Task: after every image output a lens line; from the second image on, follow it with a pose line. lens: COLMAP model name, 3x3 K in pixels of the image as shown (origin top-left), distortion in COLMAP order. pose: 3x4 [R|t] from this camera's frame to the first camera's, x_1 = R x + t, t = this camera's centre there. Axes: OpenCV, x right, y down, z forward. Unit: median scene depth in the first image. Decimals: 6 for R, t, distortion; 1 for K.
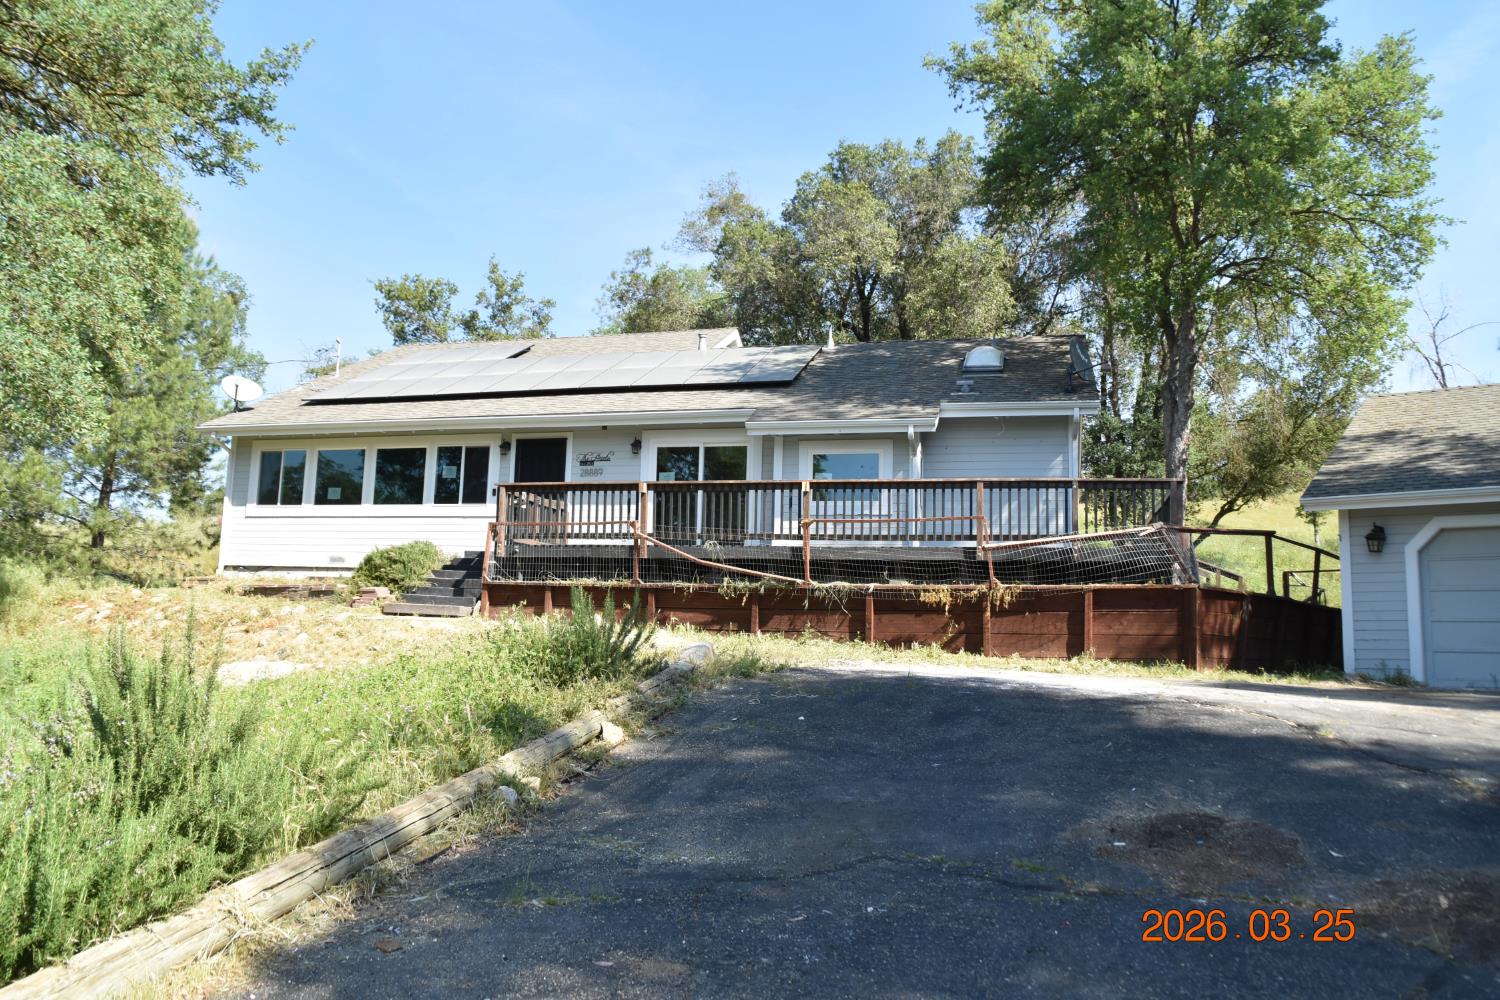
lens RADIAL K [[1184.9, 0, 742.3], [0, 1184.9, 491.8], [0, 0, 1]] dist [-0.174100, 0.126004]
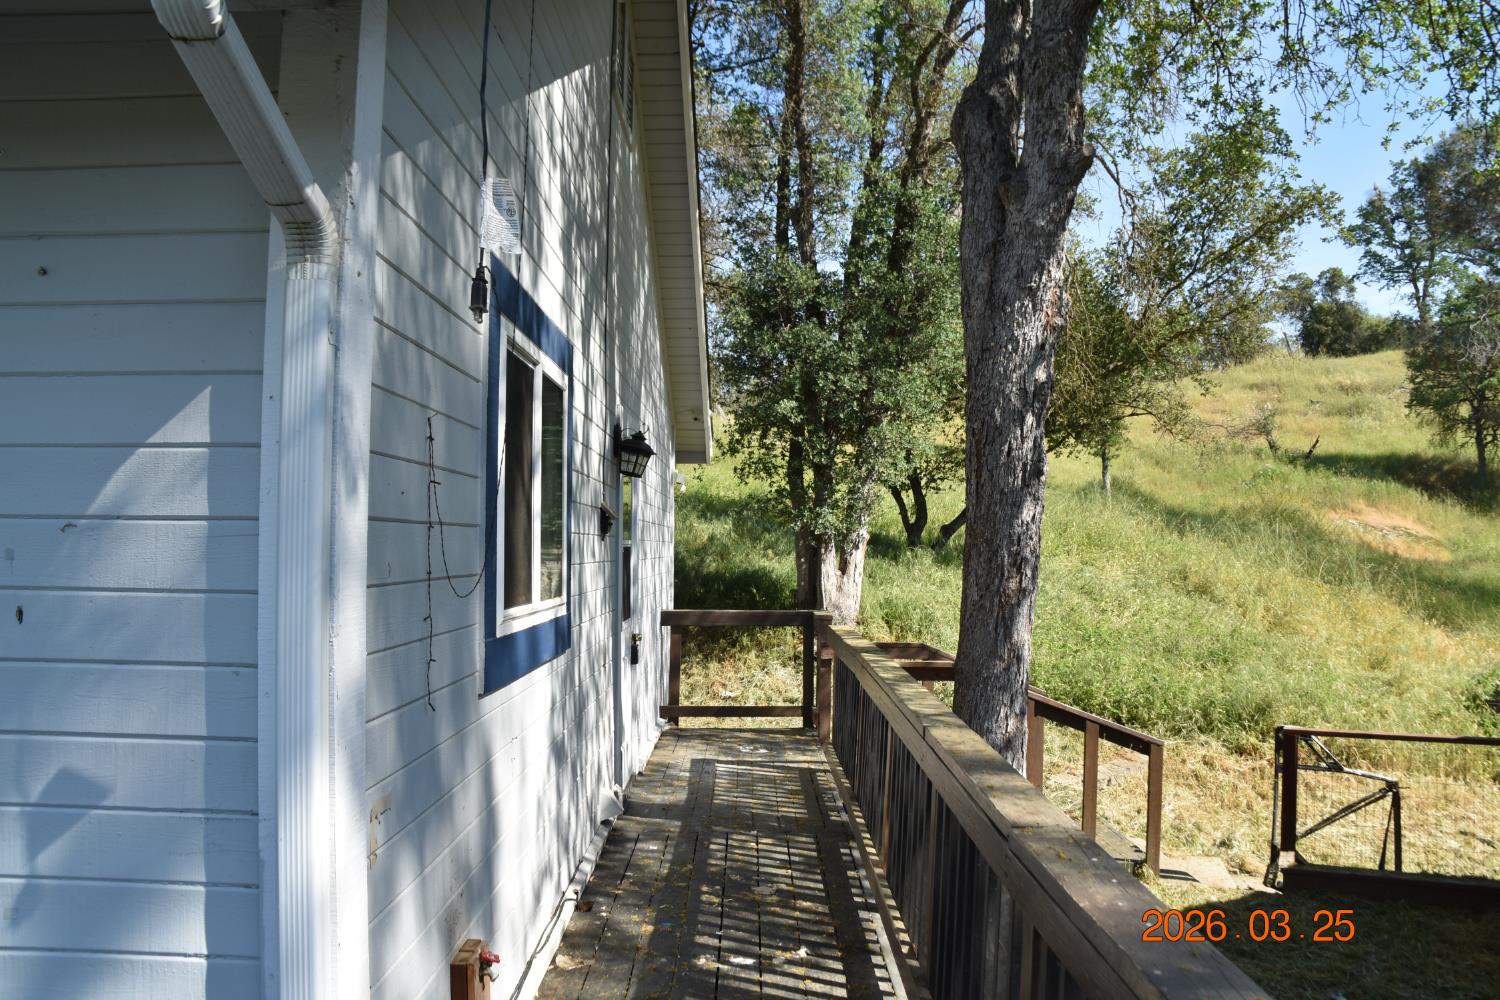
lens RADIAL K [[1184.9, 0, 742.3], [0, 1184.9, 491.8], [0, 0, 1]] dist [-0.174100, 0.126004]
pose [[0.971086, -0.010115, 0.238516, 0.192088], [-0.012992, 0.995382, 0.095108, -0.021470], [-0.238376, -0.095457, 0.966470, 0.572173]]
